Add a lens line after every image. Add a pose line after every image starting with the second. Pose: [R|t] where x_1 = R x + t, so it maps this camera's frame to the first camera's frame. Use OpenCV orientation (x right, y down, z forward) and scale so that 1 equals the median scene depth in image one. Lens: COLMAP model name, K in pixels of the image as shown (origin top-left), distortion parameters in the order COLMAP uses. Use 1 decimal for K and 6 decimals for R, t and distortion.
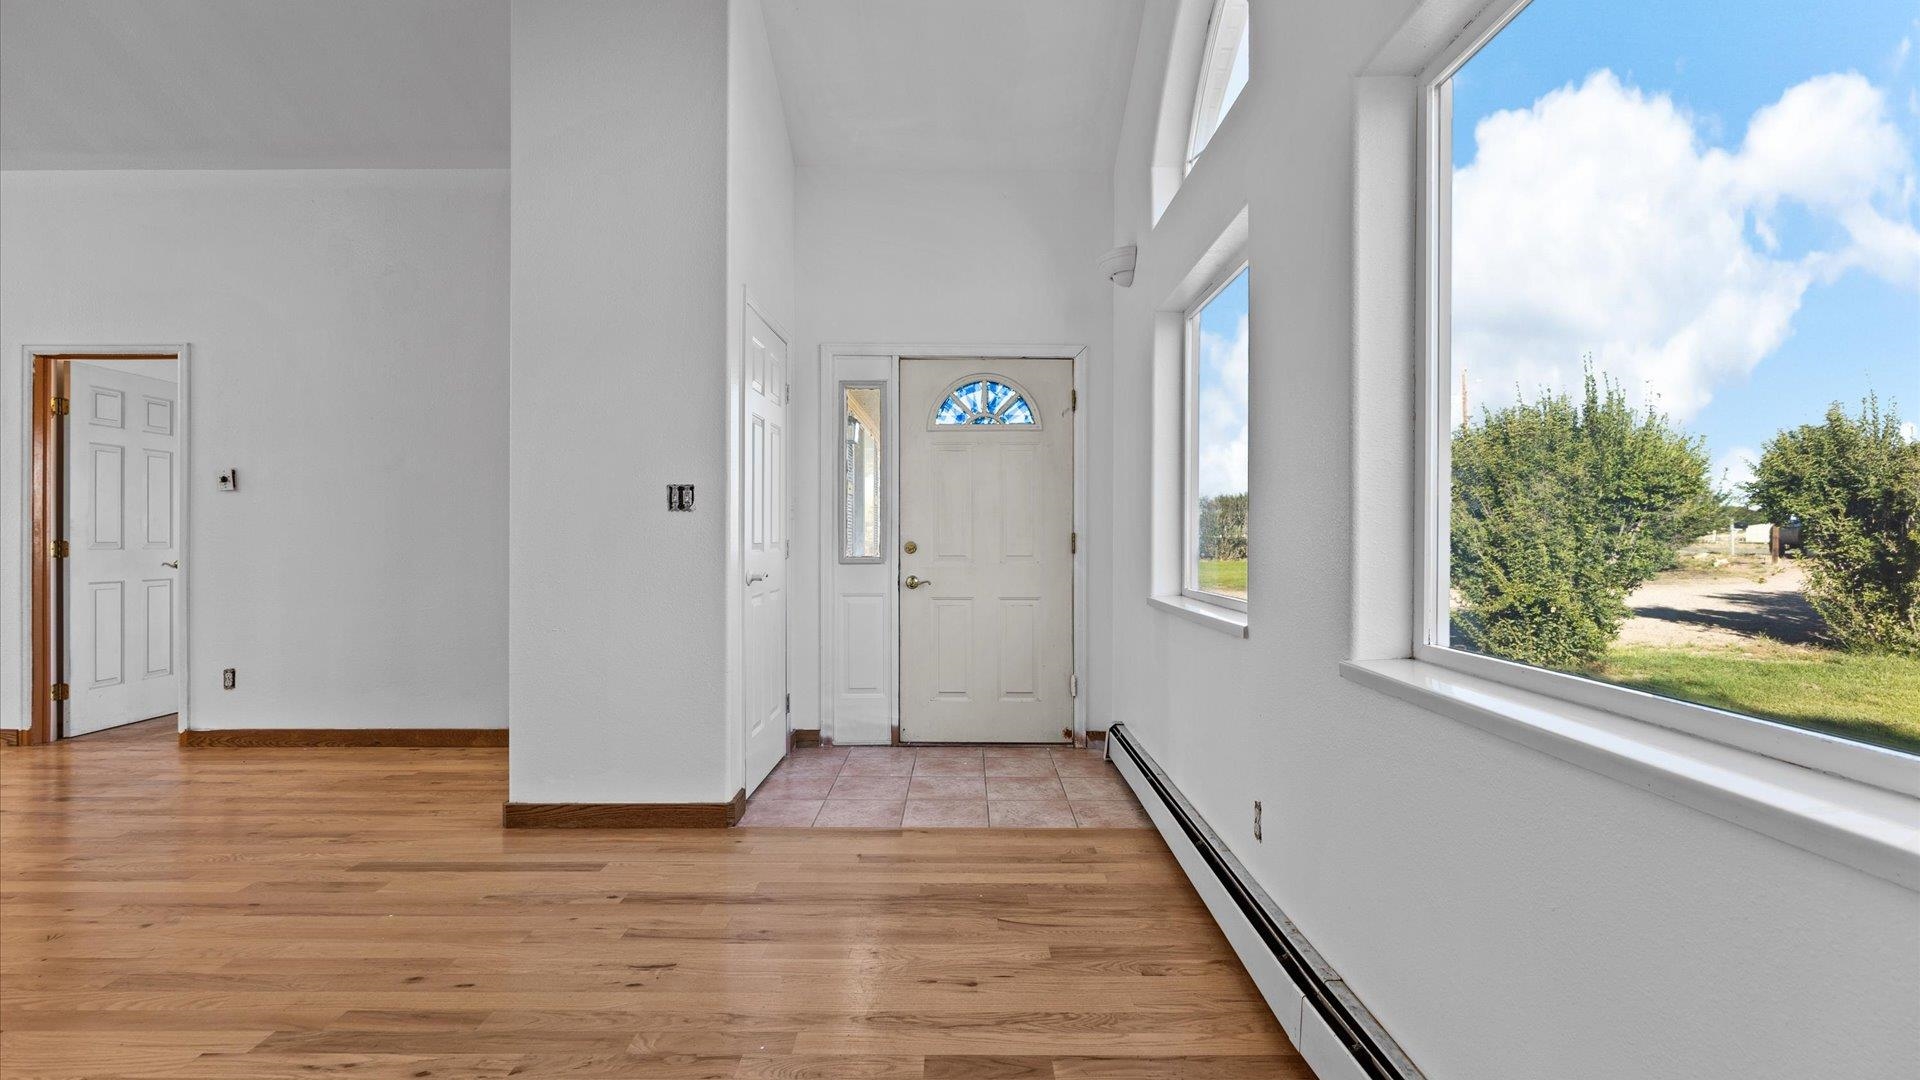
lens RADIAL K [[863.5, 0, 960.0], [0, 863.5, 540.0], [0, 0, 1]] dist [-0.000722, -0.000182]
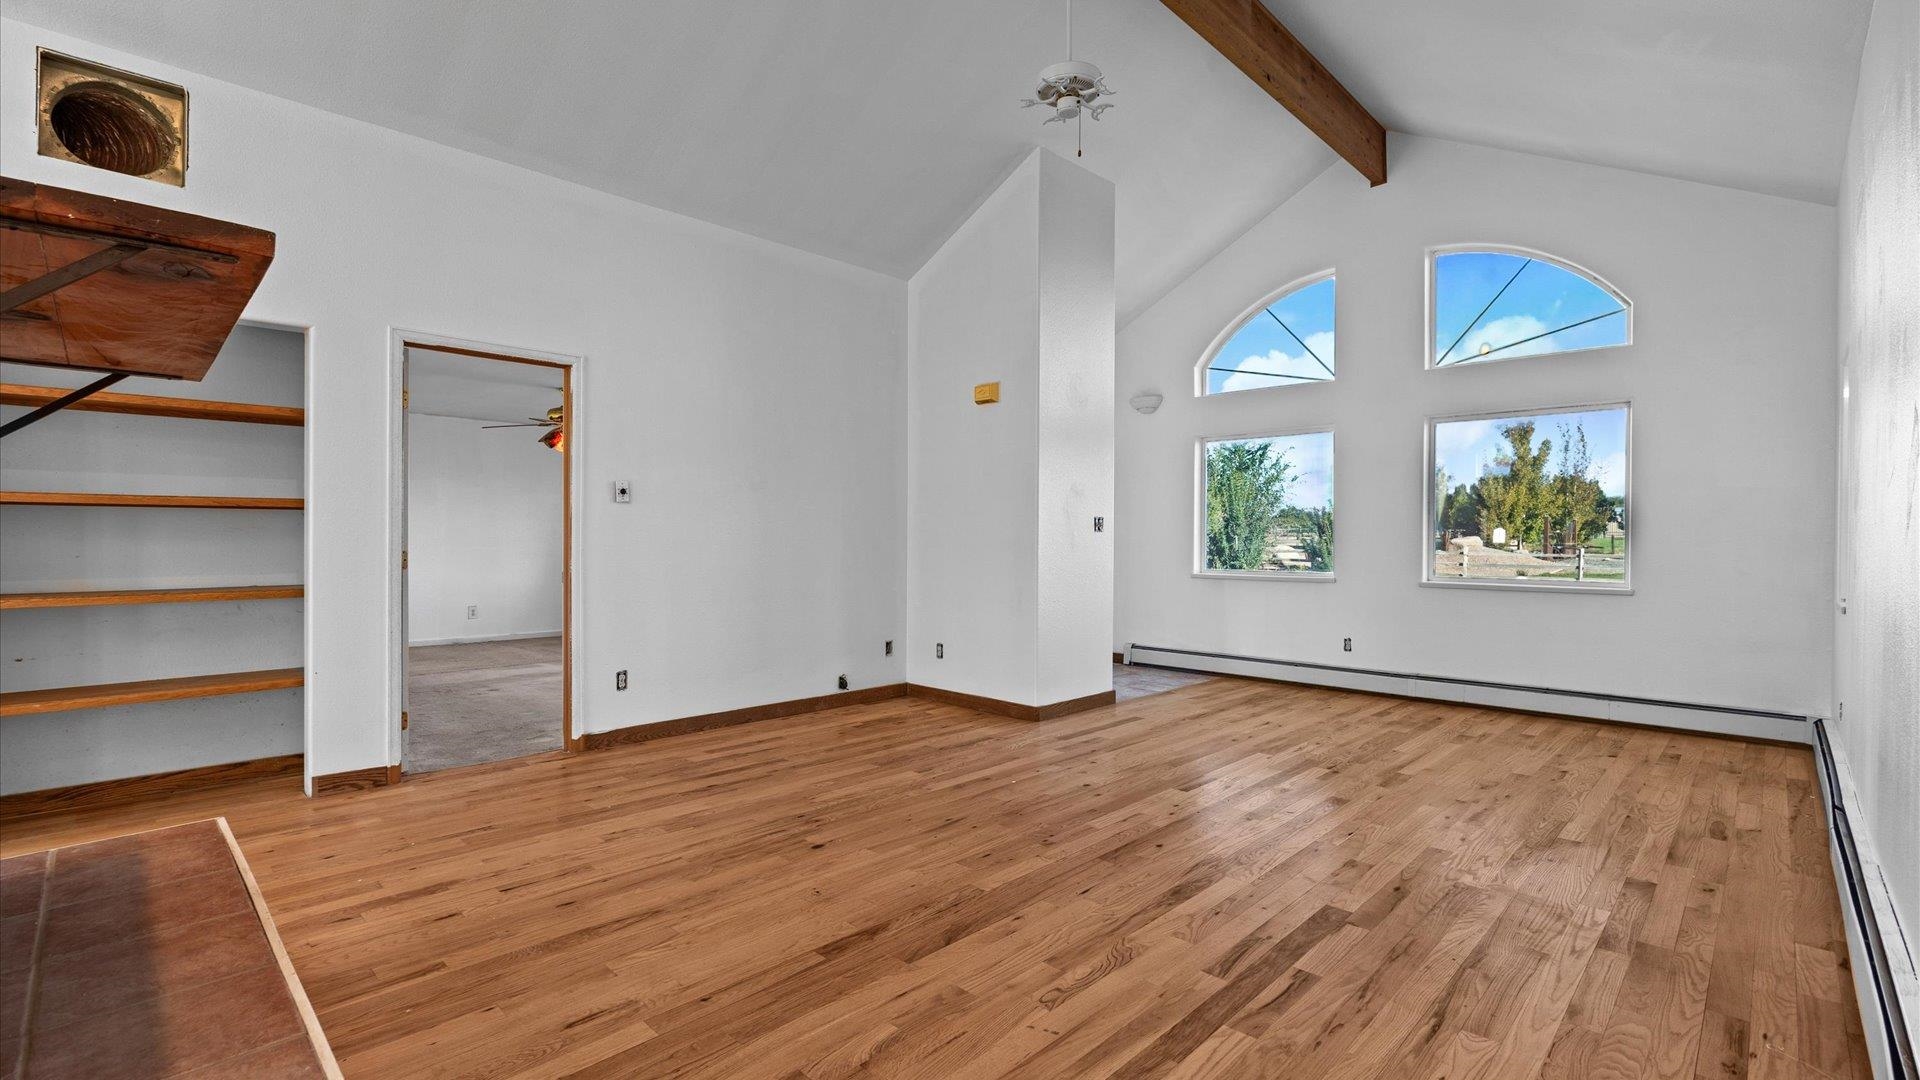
lens RADIAL K [[839.1, 0, 972.3], [0, 839.1, 540.4], [0, 0, 1]] dist [-0.004333, -0.000691]
pose [[0.692746, 0.002587, 0.721177, -1.288344], [0.001366, 0.999987, -0.004899, -0.004551], [-0.721180, 0.004379, 0.692733, -0.018616]]
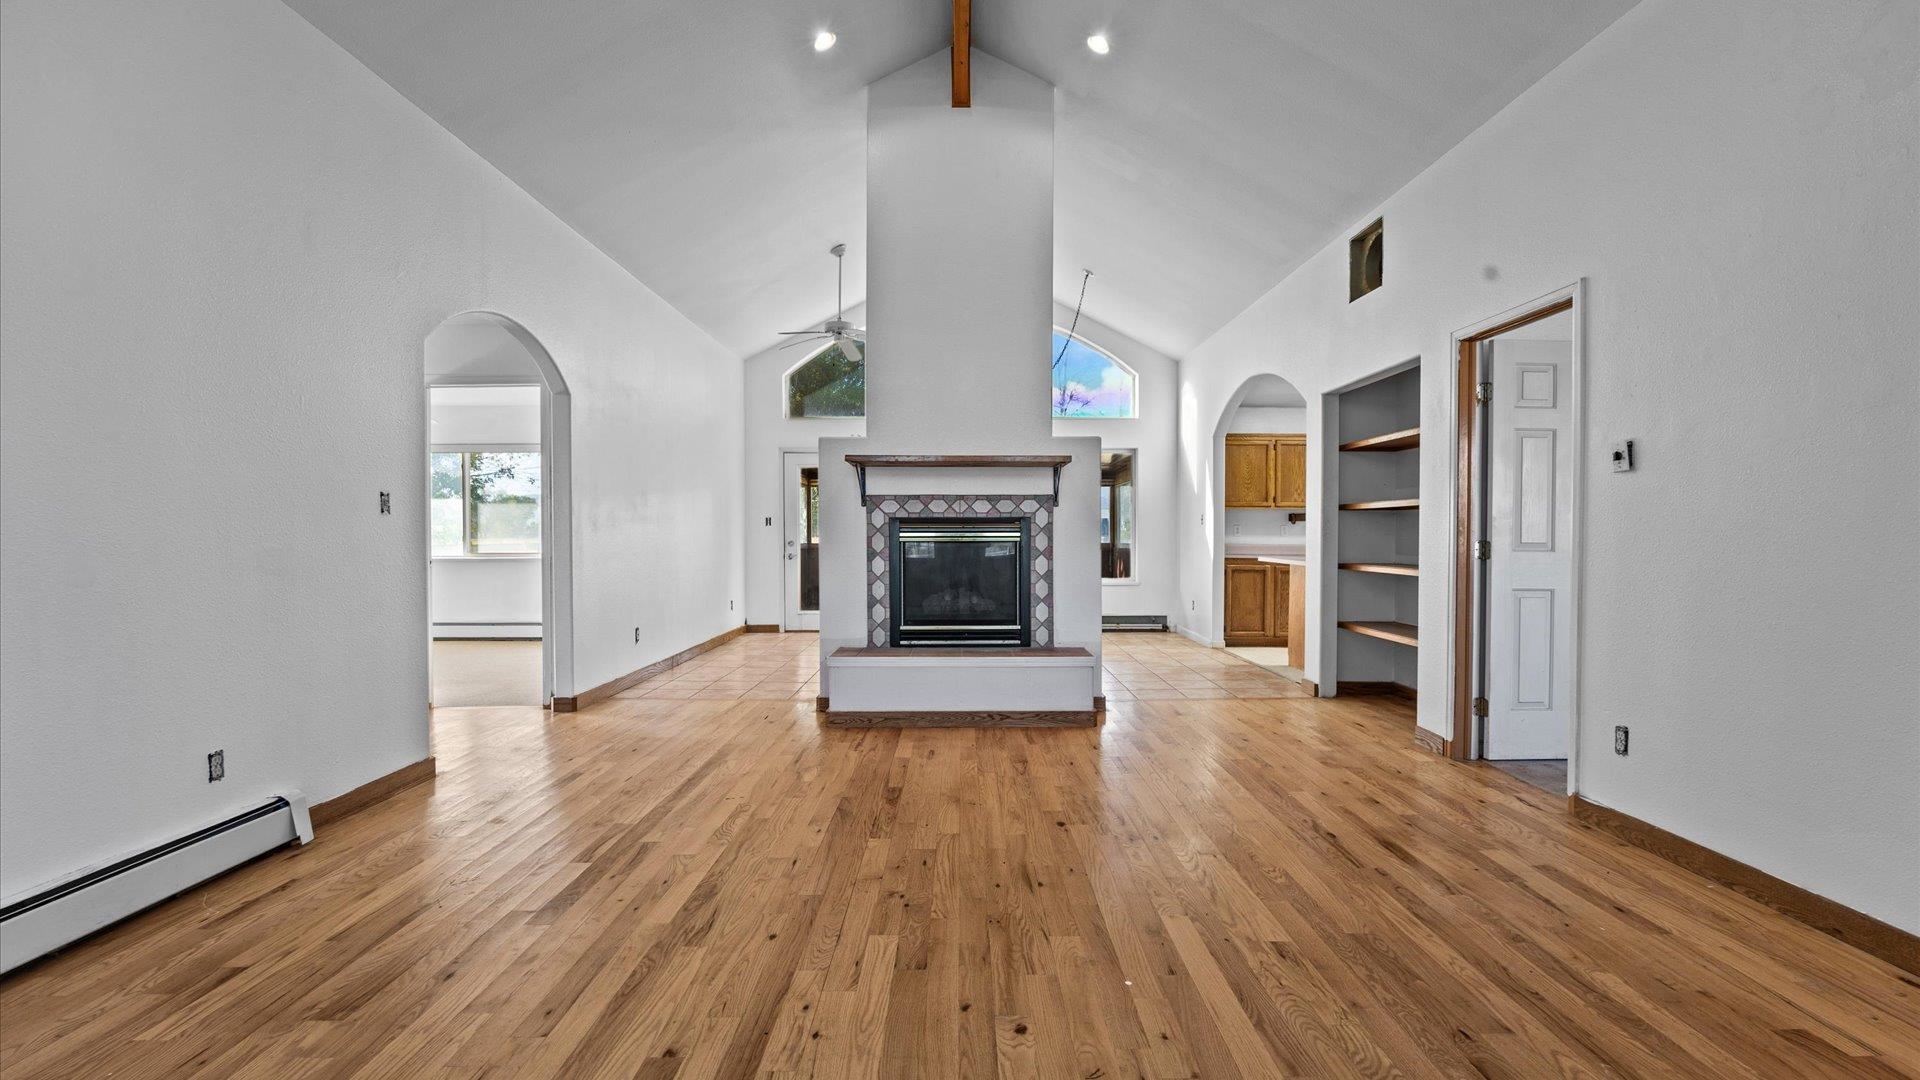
lens RADIAL K [[839.1, 0, 972.3], [0, 839.1, 540.4], [0, 0, 1]] dist [-0.004333, -0.000691]
pose [[0.012905, 0.009870, -0.999868, -0.174949], [-0.007887, 0.999921, 0.009769, -0.004028], [0.999886, 0.007760, 0.012982, 0.461882]]
